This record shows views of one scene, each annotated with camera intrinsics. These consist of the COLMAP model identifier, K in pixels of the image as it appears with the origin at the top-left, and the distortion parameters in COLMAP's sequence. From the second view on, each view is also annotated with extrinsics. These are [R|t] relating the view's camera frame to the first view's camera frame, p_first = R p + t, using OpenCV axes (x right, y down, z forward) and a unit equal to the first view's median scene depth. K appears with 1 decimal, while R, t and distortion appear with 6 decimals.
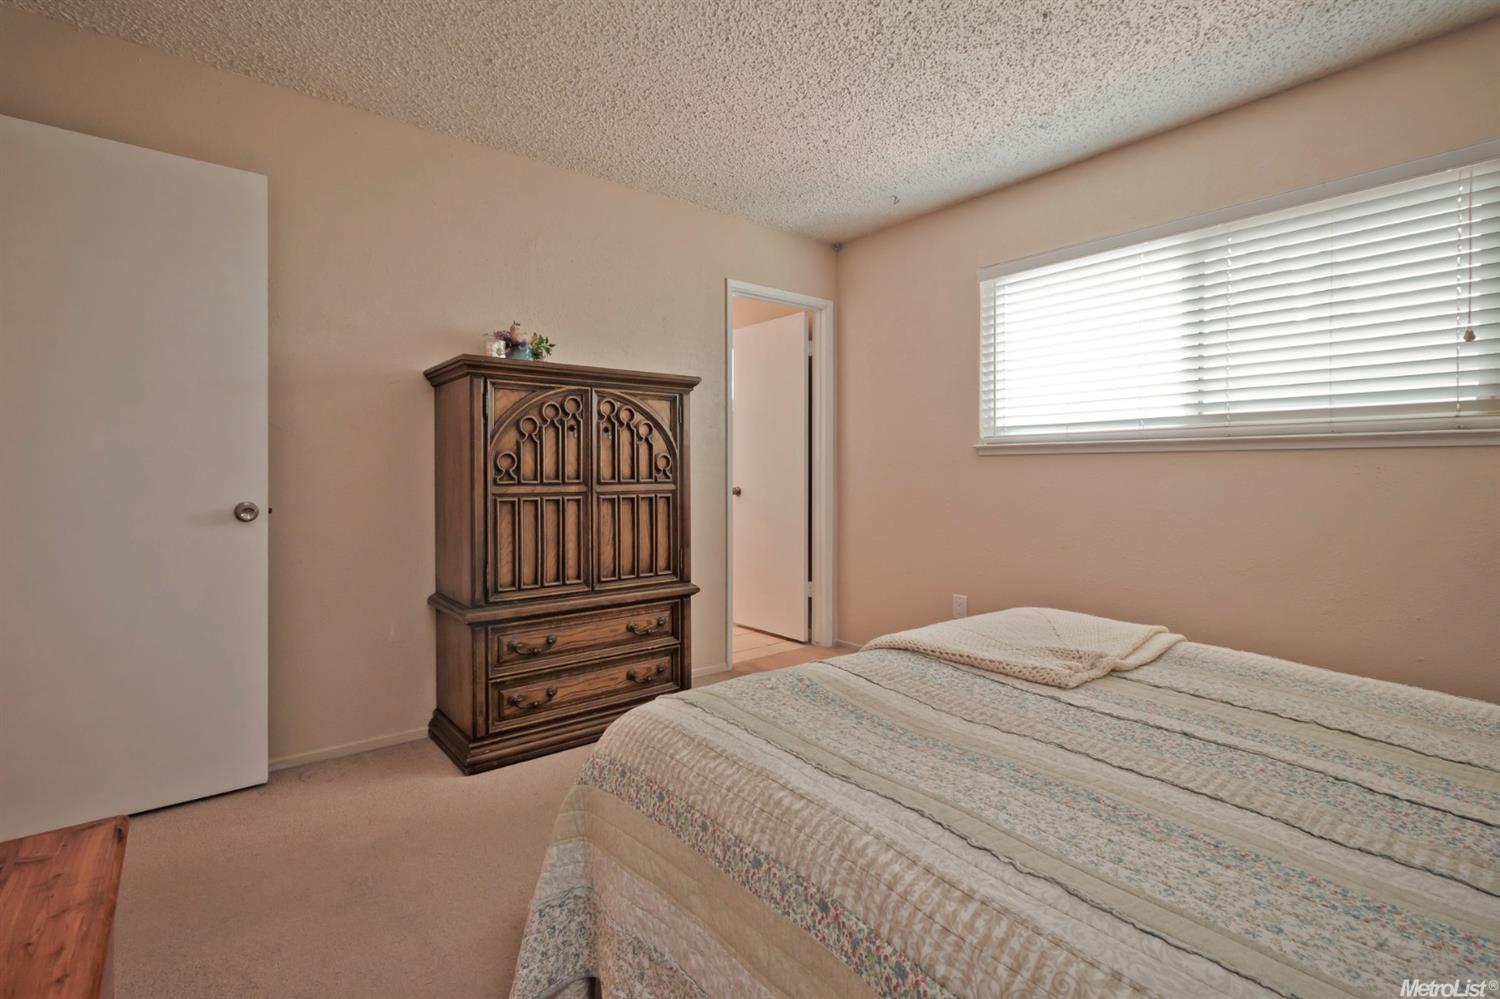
lens RADIAL K [[694.9, 0, 732.6], [0, 694.9, 486.2], [0, 0, 1]] dist [-0.000315, 0.000045]
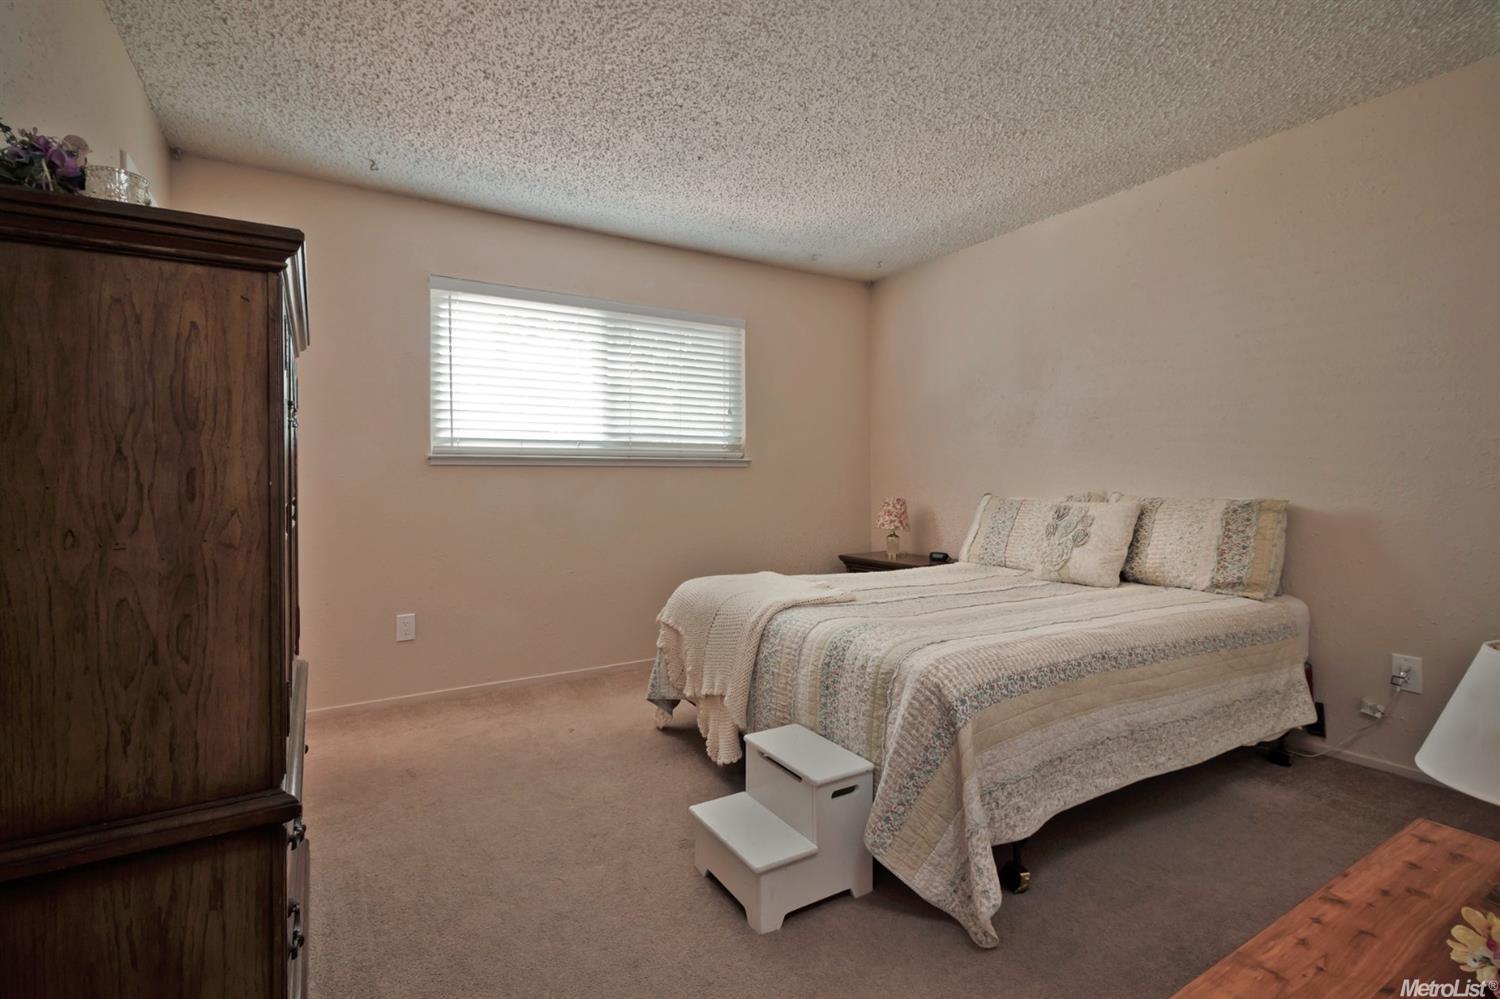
lens RADIAL K [[694.9, 0, 732.6], [0, 694.9, 486.2], [0, 0, 1]] dist [-0.000315, 0.000045]
pose [[0.118652, -0.011467, 0.992870, -0.680377], [0.028185, 0.999569, 0.008176, -0.013028], [-0.992536, 0.027014, 0.118924, 0.557257]]
